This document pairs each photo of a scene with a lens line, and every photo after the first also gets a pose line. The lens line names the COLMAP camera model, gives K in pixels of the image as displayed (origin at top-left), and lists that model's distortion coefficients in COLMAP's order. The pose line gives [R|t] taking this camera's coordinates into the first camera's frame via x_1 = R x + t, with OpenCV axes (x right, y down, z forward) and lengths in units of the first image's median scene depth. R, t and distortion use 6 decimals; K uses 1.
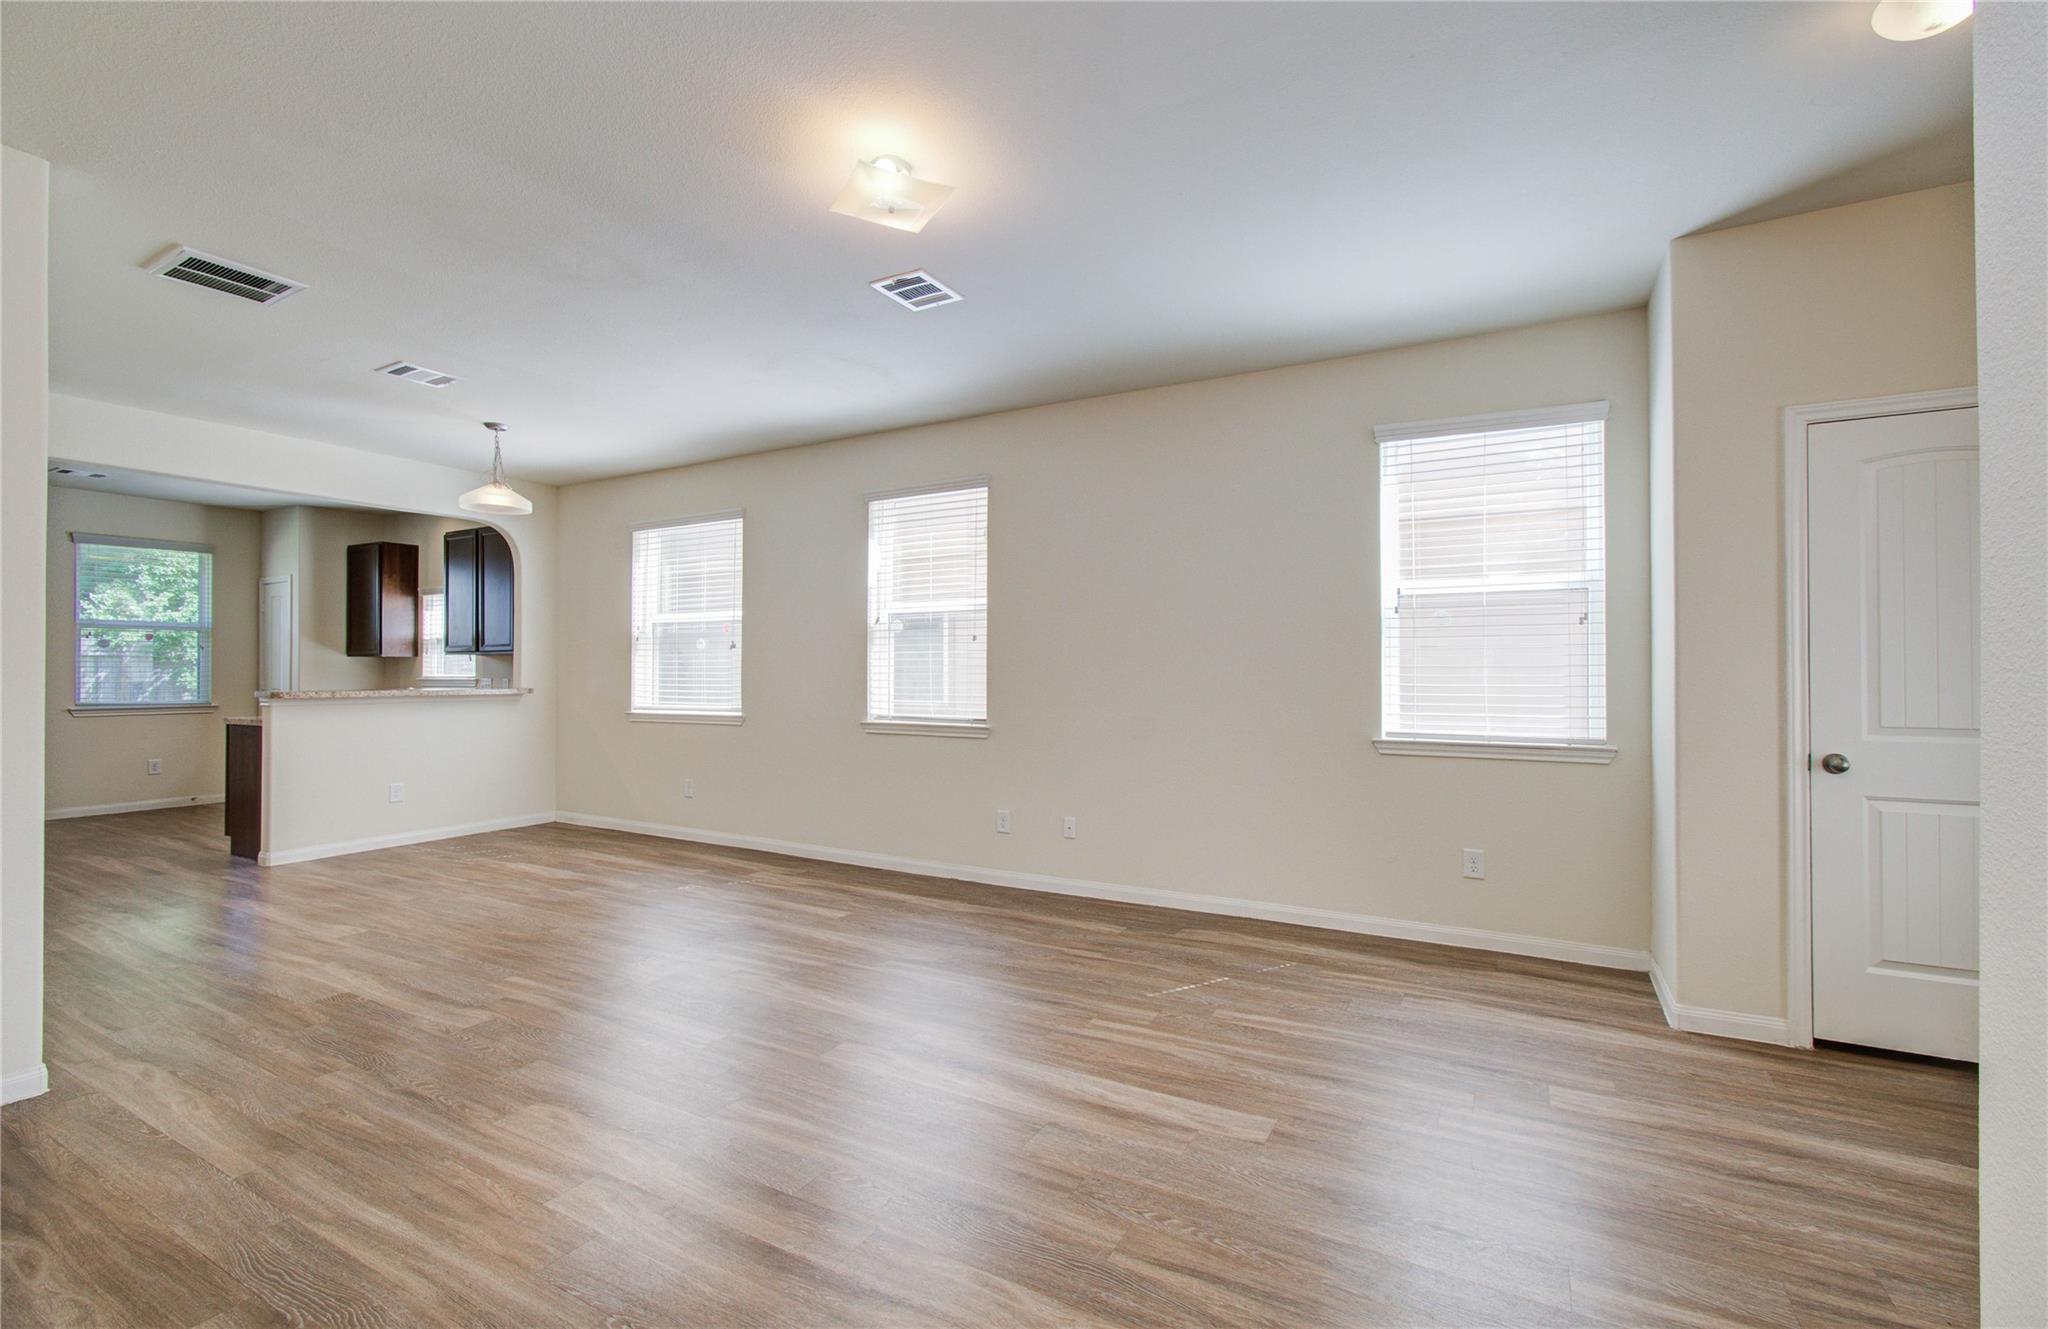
lens RADIAL K [[886.3, 0, 1023.2], [0, 886.3, 668.4], [0, 0, 1]] dist [-0.008089, 0.006732]
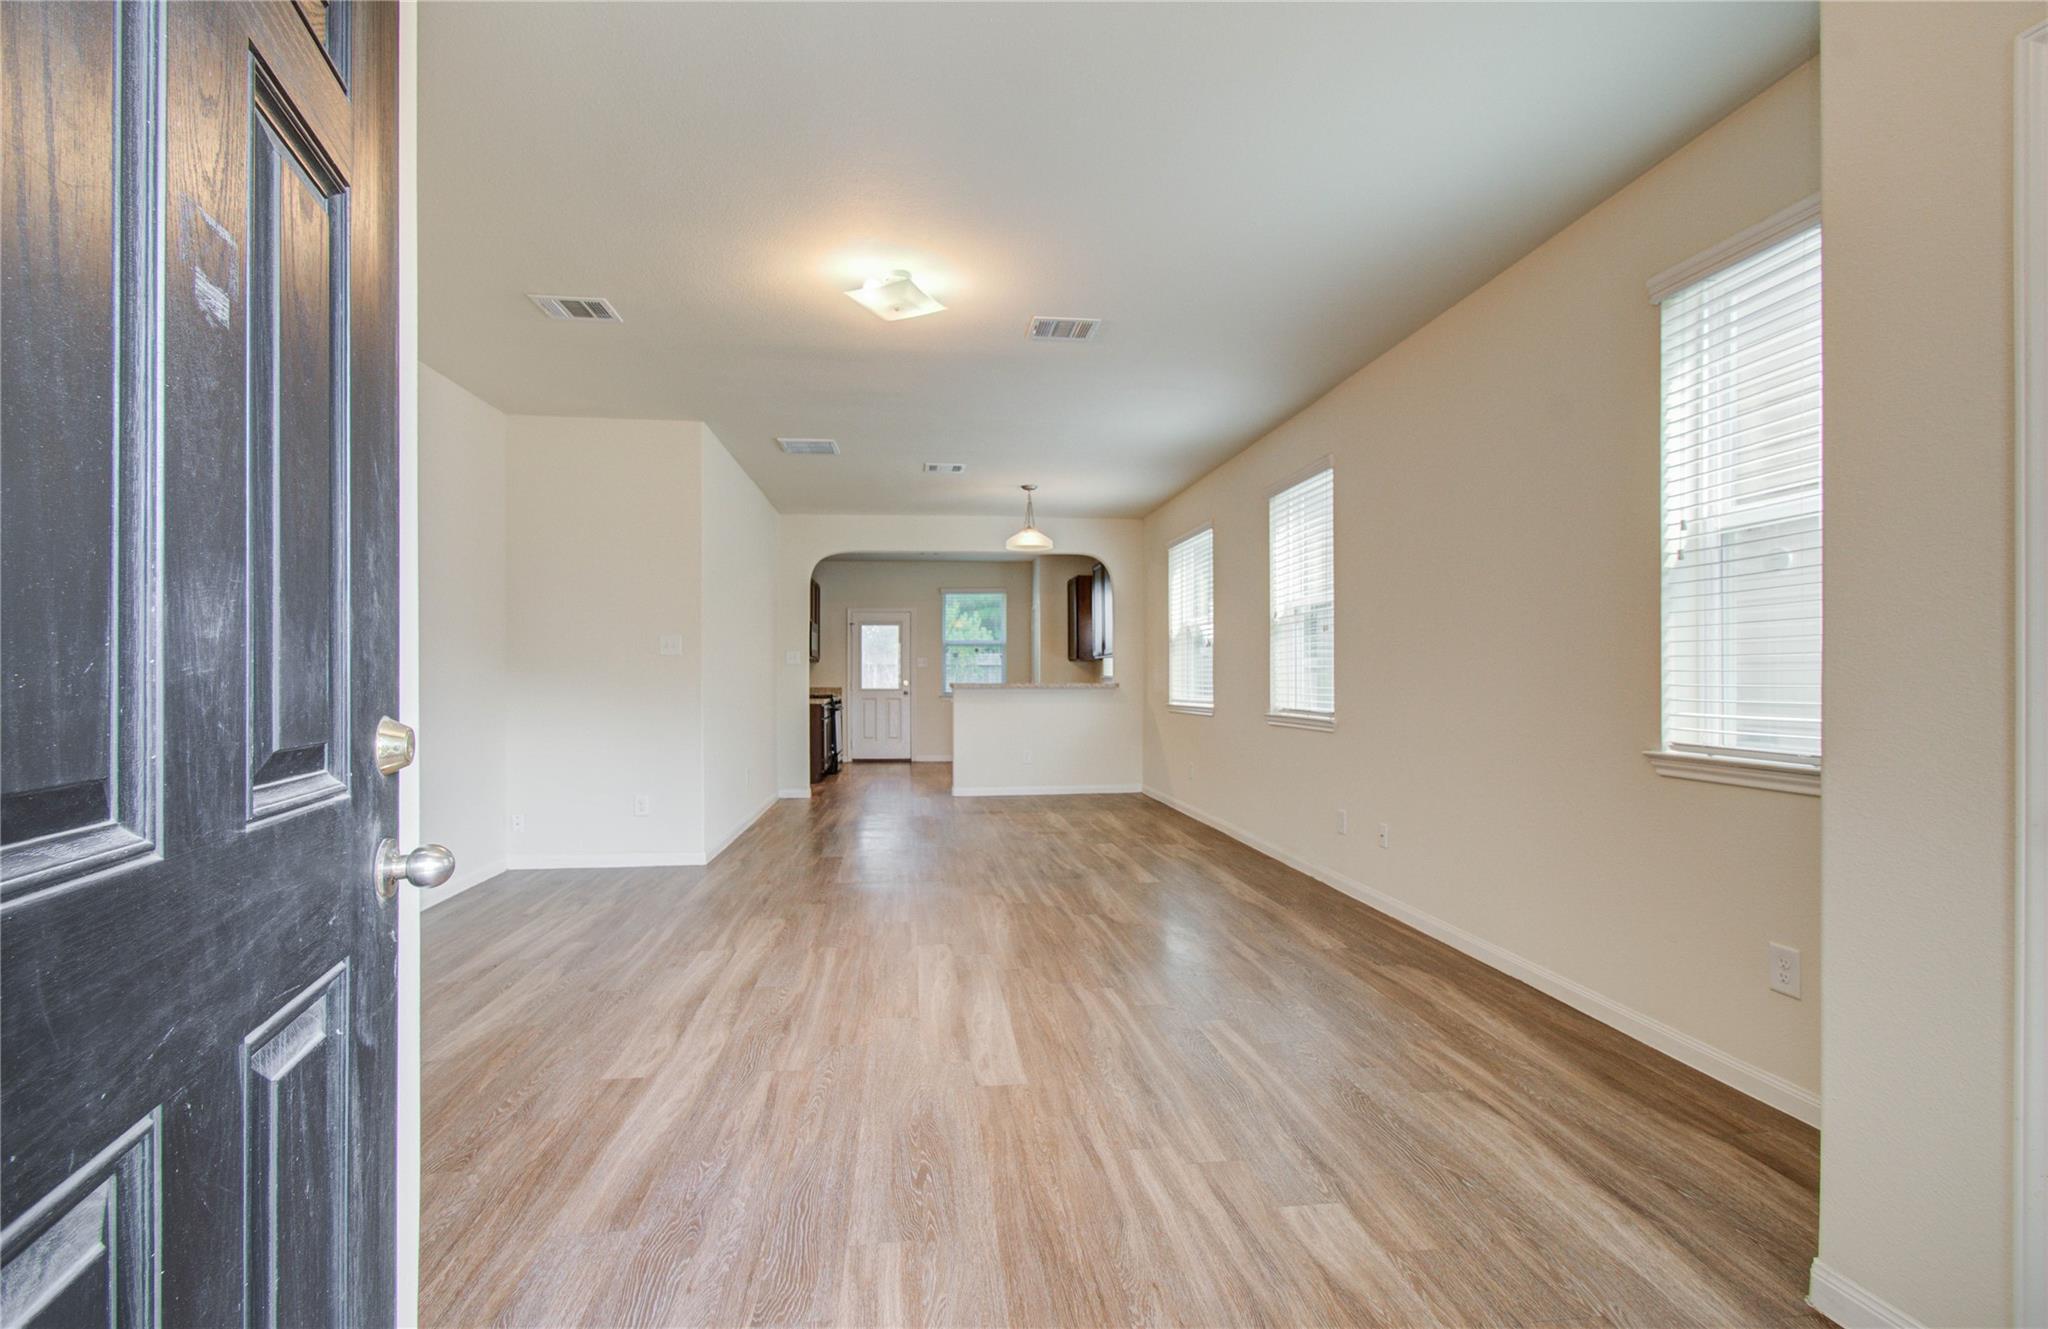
lens RADIAL K [[886.3, 0, 1028.7], [0, 886.3, 684.8], [0, 0, 1]] dist [-0.008089, 0.006732]
pose [[0.597458, 0.005342, -0.801882, 0.736129], [0.004284, 0.999942, 0.009853, 0.022714], [0.801889, -0.009322, 0.597401, 0.255732]]
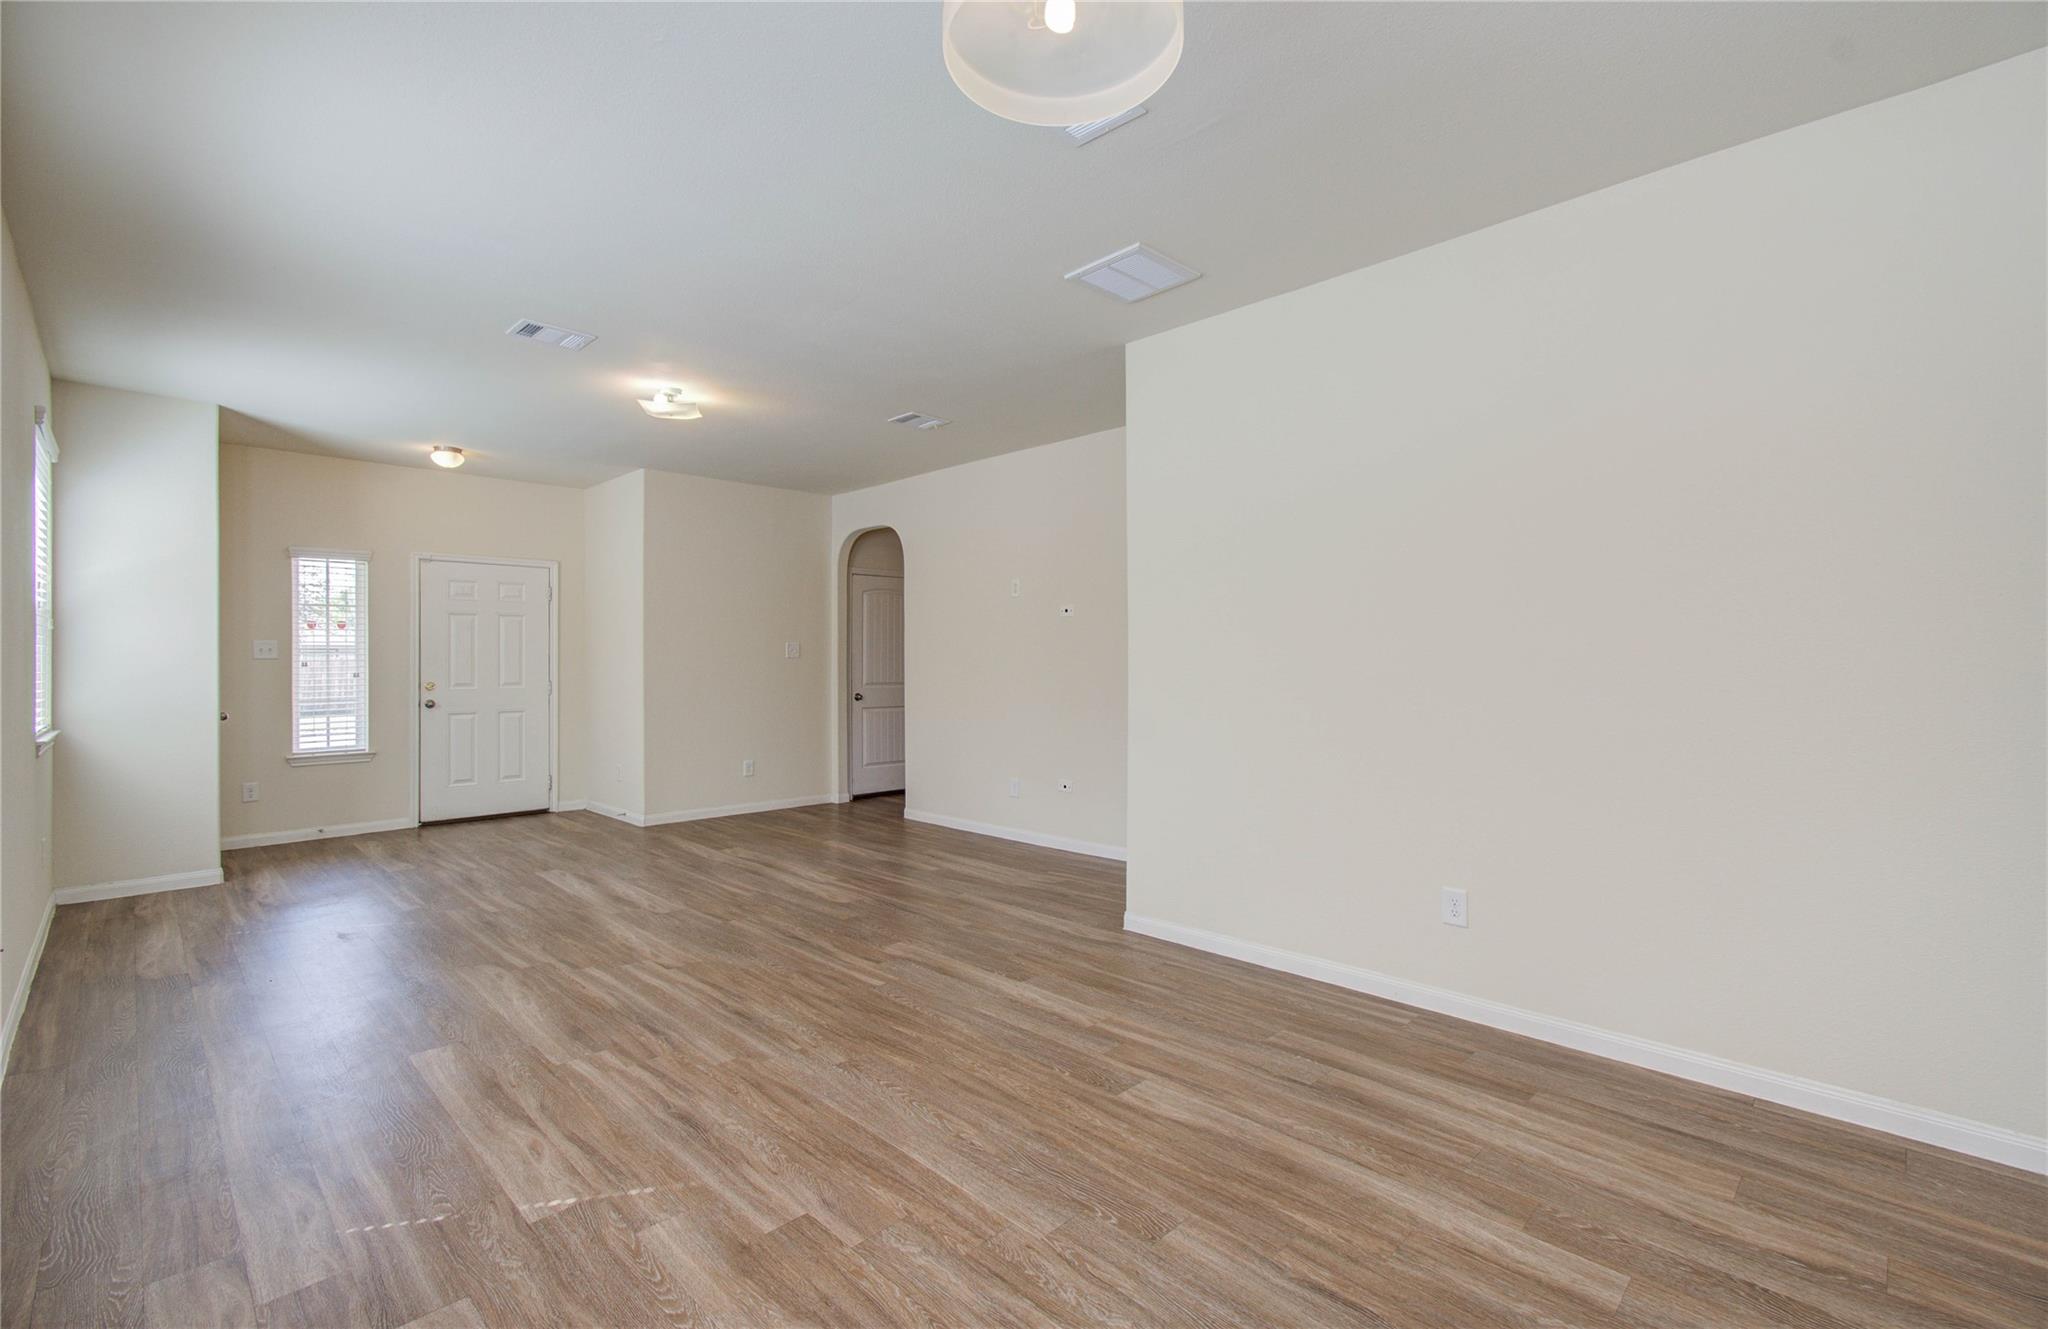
lens RADIAL K [[886.3, 0, 1021.1], [0, 886.3, 660.6], [0, 0, 1]] dist [-0.008089, 0.006732]
pose [[-0.964038, 0.002726, 0.265750, -0.956838], [0.001970, 0.999993, -0.003110, -0.001738], [-0.265757, -0.002475, -0.964037, 1.835495]]
